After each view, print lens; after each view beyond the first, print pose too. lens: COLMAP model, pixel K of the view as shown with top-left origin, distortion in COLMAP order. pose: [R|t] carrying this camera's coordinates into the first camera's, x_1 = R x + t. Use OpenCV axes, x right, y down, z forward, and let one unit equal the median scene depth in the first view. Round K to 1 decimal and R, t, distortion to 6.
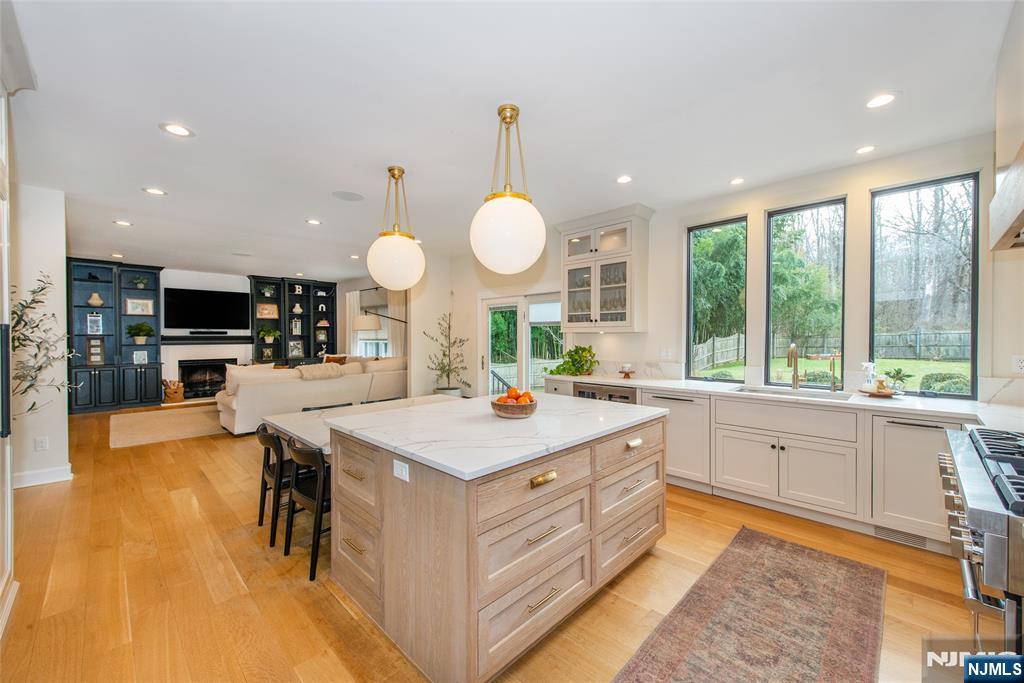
lens RADIAL K [[403.6, 0, 516.8], [0, 403.6, 340.3], [0, 0, 1]] dist [0.000930, -0.000020]
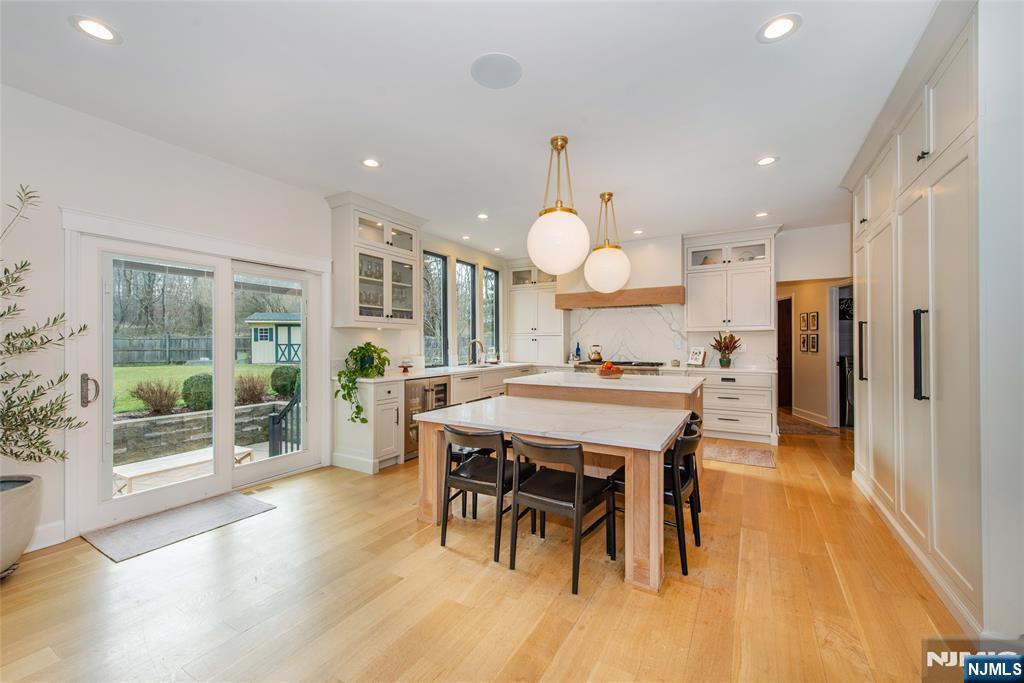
lens RADIAL K [[403.6, 0, 516.8], [0, 403.6, 340.3], [0, 0, 1]] dist [0.000930, -0.000020]
pose [[-0.242785, 0.007419, 0.970052, -0.953673], [0.011687, 0.999921, -0.004722, 0.019658], [-0.970010, 0.010190, -0.242852, 1.098008]]
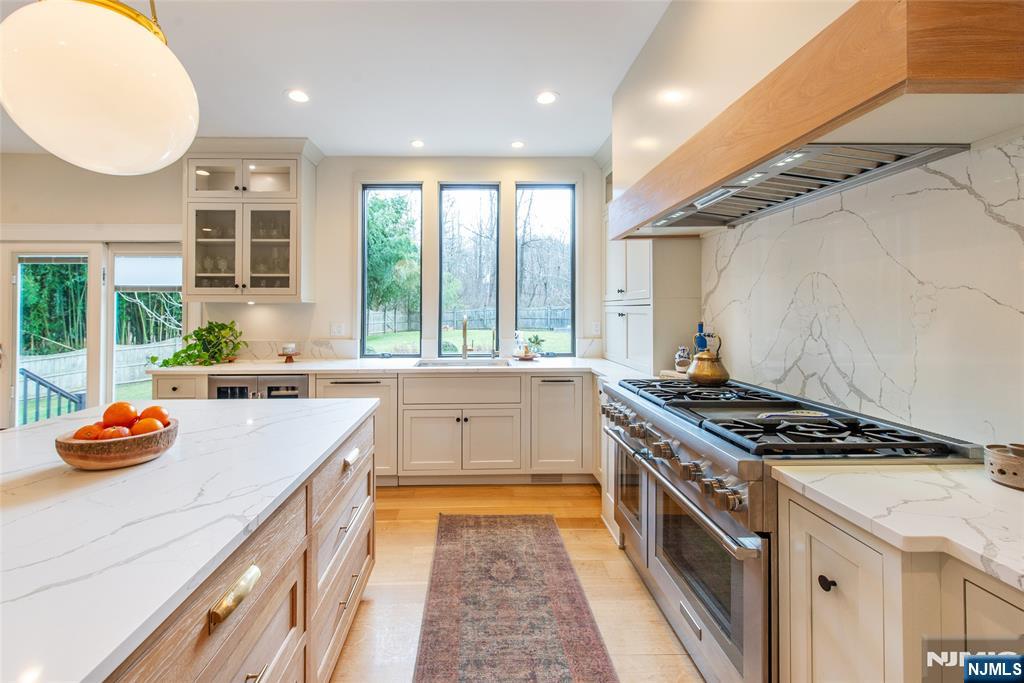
lens RADIAL K [[414.5, 0, 474.3], [0, 414.5, 307.6], [0, 0, 1]] dist [0.007396, -0.000100]
pose [[0.711324, 0.007345, 0.702826, -0.038137], [0.008828, 0.999773, -0.019383, 0.009142], [-0.702809, 0.019993, 0.711098, 0.211923]]
